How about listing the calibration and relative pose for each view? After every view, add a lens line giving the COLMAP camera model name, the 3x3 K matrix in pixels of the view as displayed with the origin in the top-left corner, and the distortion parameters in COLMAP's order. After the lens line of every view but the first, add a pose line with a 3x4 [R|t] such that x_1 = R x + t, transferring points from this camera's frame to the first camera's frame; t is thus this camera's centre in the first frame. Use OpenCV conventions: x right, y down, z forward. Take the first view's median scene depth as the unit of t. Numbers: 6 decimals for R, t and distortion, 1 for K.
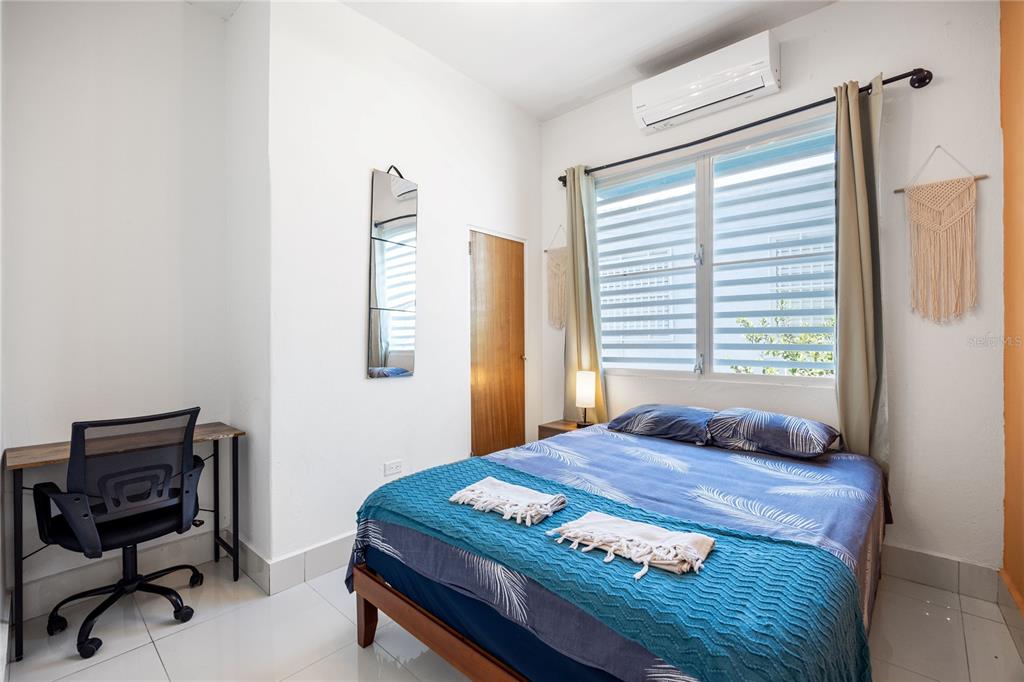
lens RADIAL K [[468.0, 0, 512.0], [0, 468.0, 341.0], [0, 0, 1]] dist [-0.061979, 0.007040]
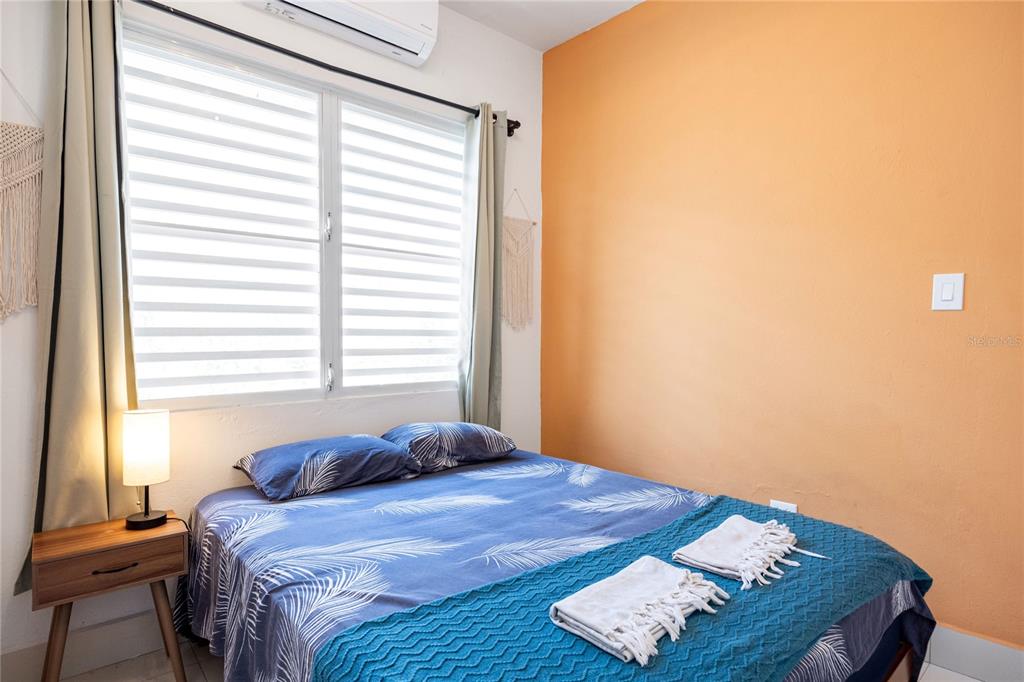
lens RADIAL K [[548.3, 0, 512.0], [0, 548.3, 341.0], [0, 0, 1]] dist [0.003982, -0.000003]
pose [[0.063707, 0.001105, 0.997968, -0.580078], [0.003426, 0.999993, -0.001326, -0.005608], [-0.997963, 0.003504, 0.063703, 0.871181]]
